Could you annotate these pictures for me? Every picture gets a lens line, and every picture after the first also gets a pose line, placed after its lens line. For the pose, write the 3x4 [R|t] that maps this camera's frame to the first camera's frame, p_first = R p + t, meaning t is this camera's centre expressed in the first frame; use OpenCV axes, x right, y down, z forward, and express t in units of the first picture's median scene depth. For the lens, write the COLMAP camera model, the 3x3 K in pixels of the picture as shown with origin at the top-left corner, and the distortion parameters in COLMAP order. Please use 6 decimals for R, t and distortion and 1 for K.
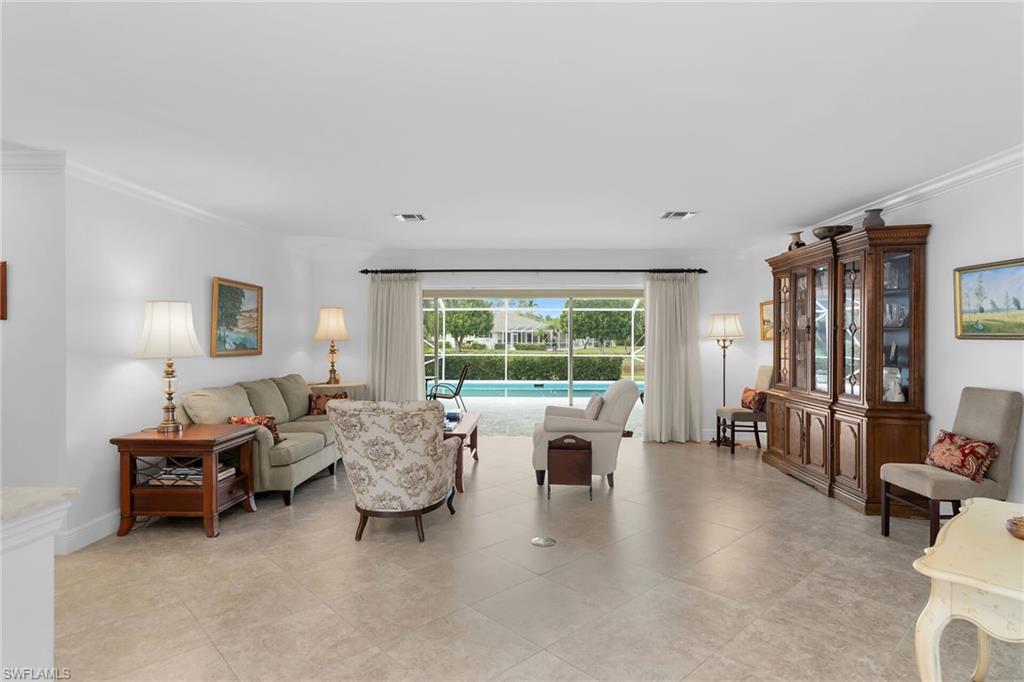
lens RADIAL K [[566.4, 0, 506.6], [0, 566.4, 340.2], [0, 0, 1]] dist [0.002761, 0.000433]
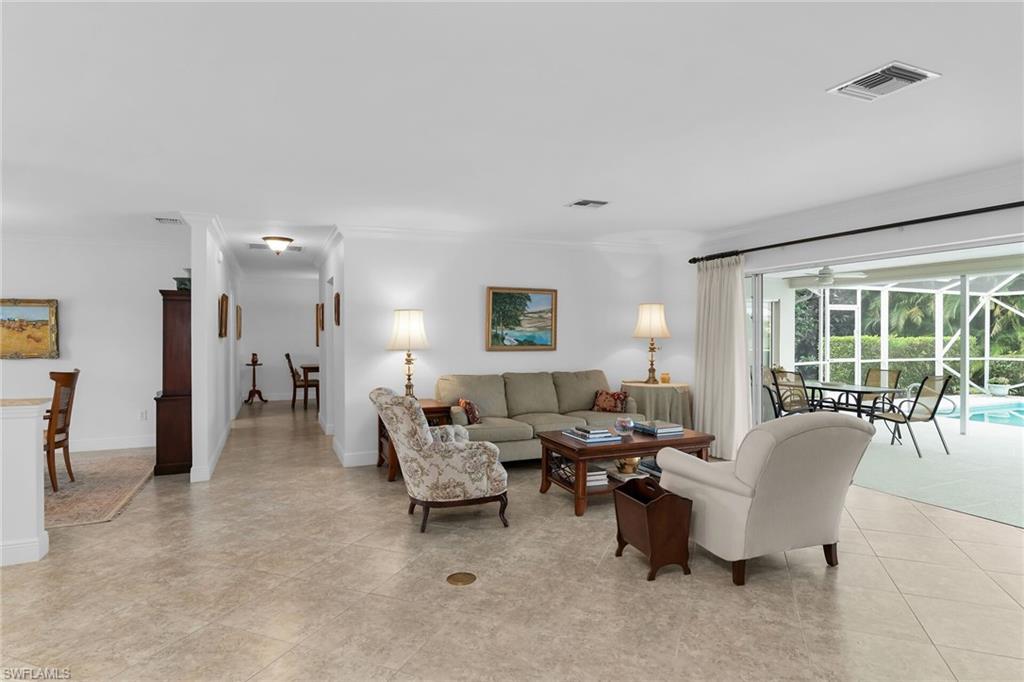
lens RADIAL K [[566.4, 0, 506.6], [0, 566.4, 340.2], [0, 0, 1]] dist [0.002761, 0.000433]
pose [[0.409996, 0.007655, -0.912055, 0.567615], [-0.002652, 0.999971, 0.007201, -0.002689], [0.912083, -0.000533, 0.410005, 0.471546]]
